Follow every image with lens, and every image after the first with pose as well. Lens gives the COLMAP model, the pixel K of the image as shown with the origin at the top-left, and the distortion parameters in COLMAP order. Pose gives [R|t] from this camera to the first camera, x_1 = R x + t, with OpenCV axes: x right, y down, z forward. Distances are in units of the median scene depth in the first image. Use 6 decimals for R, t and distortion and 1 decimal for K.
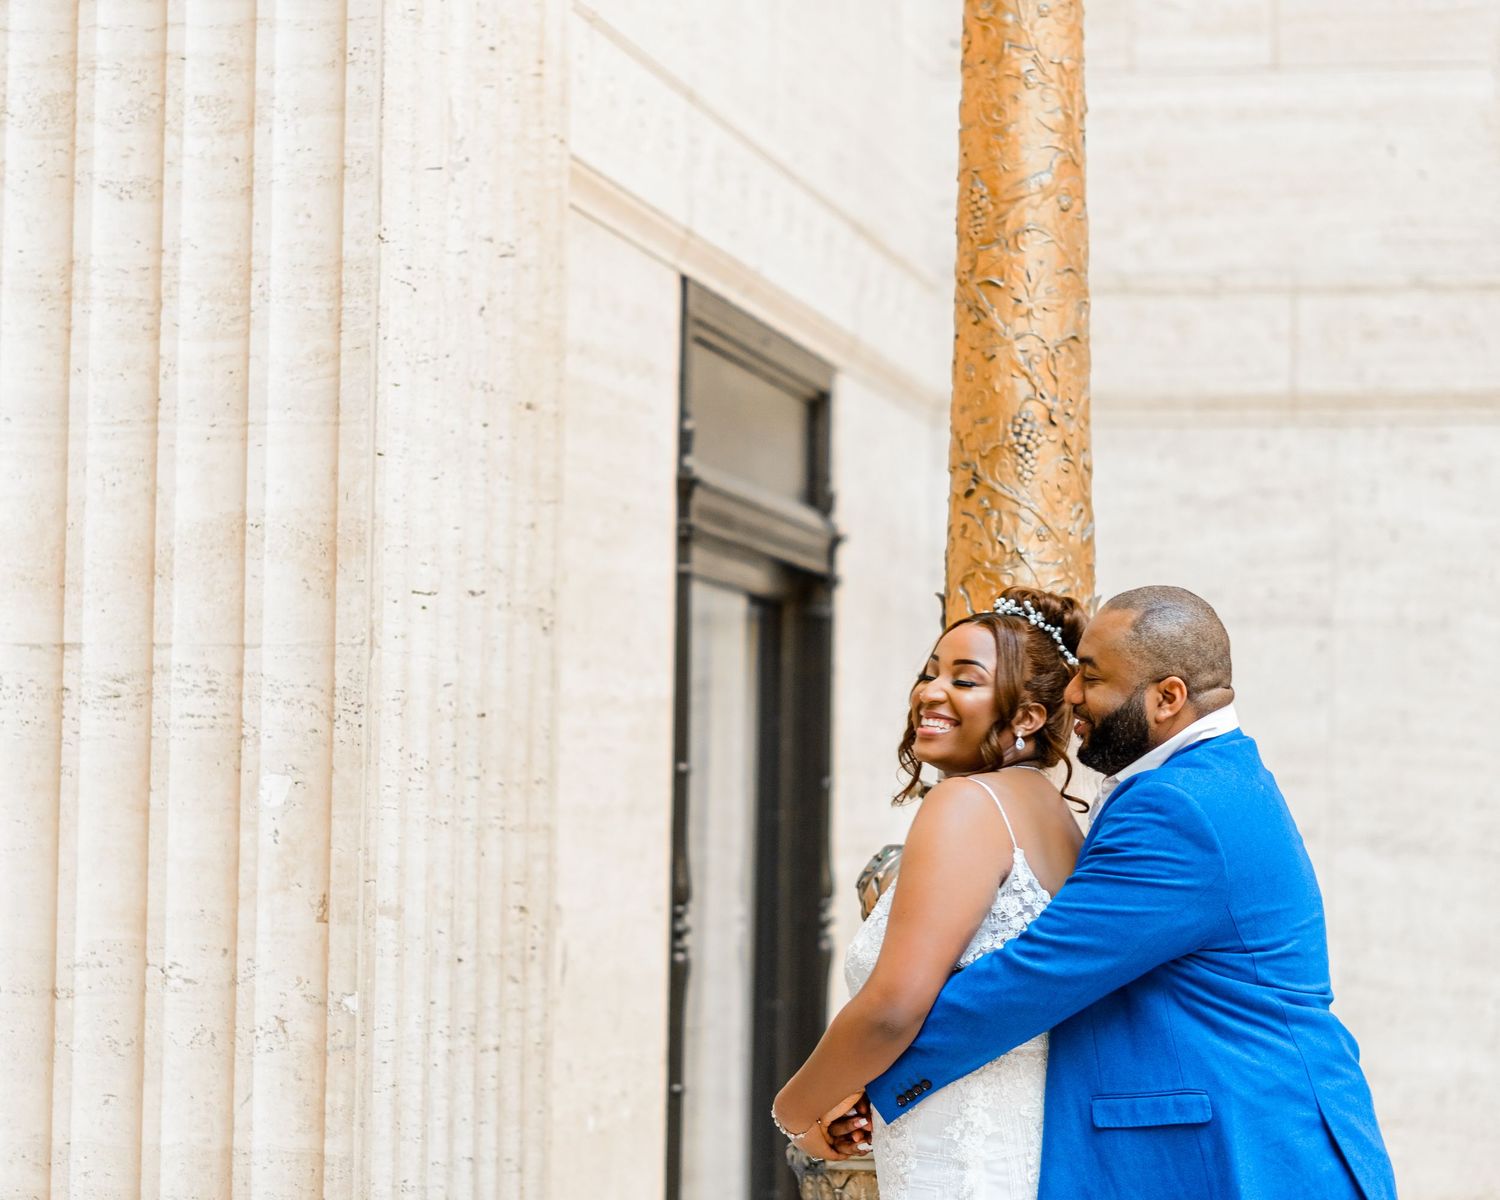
lens RADIAL K [[4405.7, 0, 750.4], [0, 4405.7, 603.4], [0, 0, 1]] dist [0.001184, 0.000000]
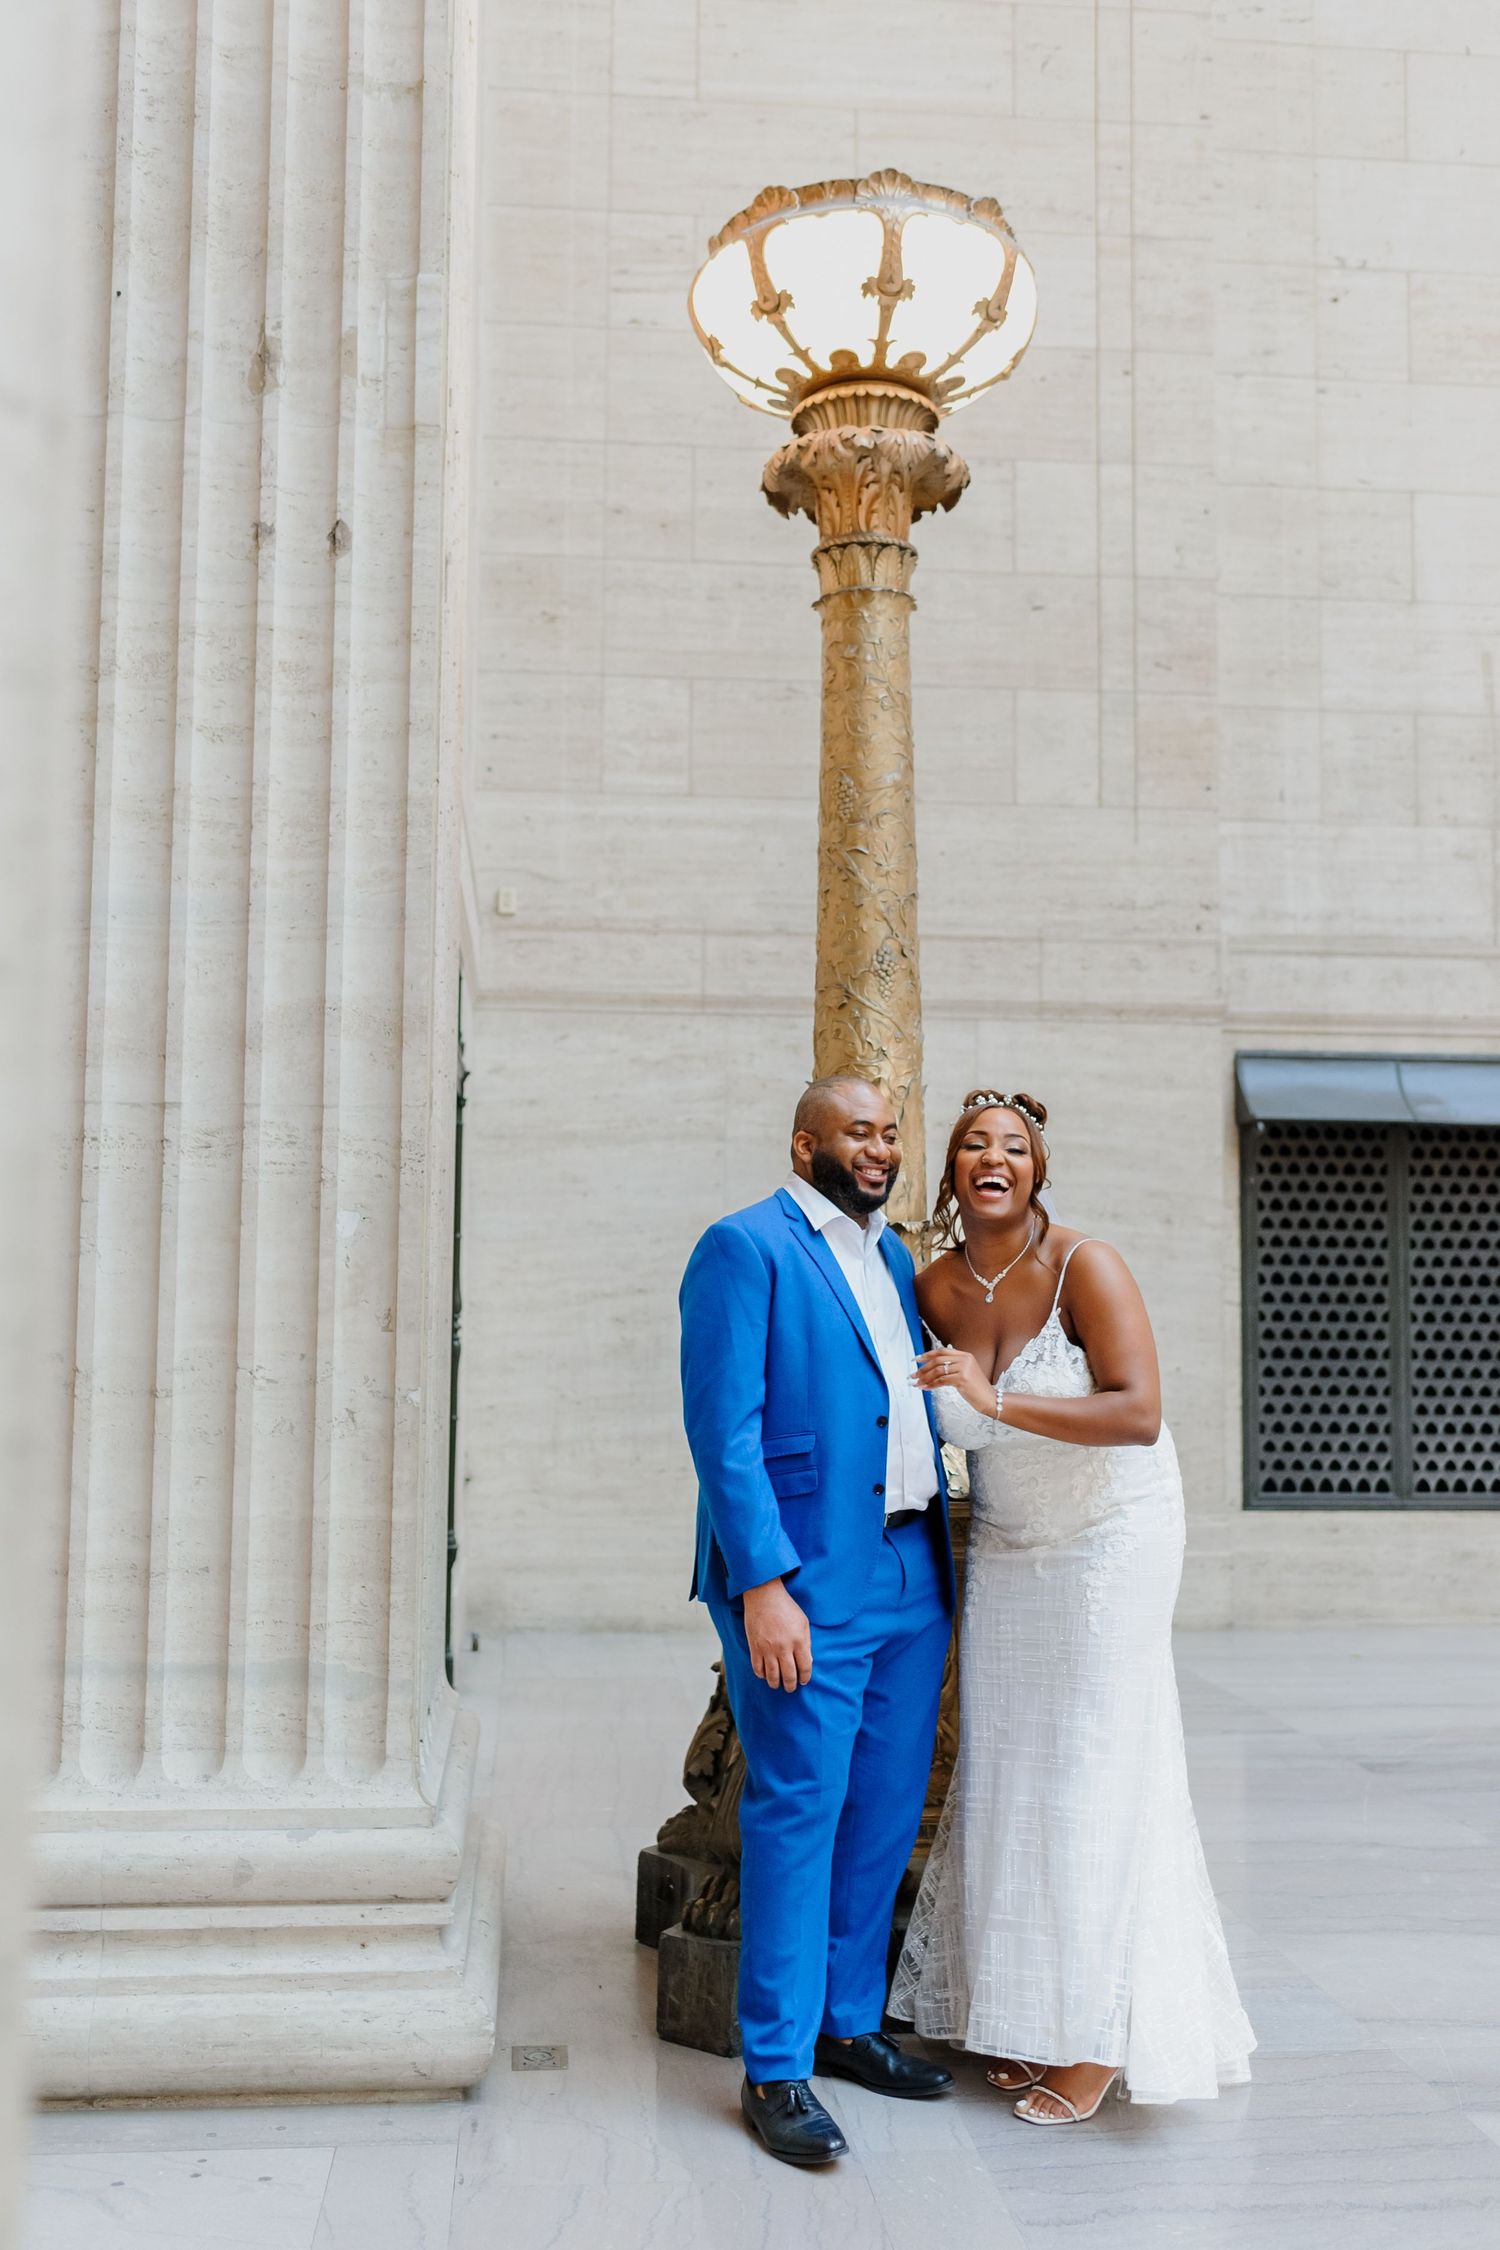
lens RADIAL K [[2278.4, 0, 747.7], [0, 2278.4, 1105.9], [0, 0, 1]] dist [0.006482, 0.000000]
pose [[0.955407, 0.018289, 0.294726, -0.187373], [-0.011160, 0.999603, -0.025852, 0.024401], [-0.295082, 0.021410, 0.955232, 0.355832]]
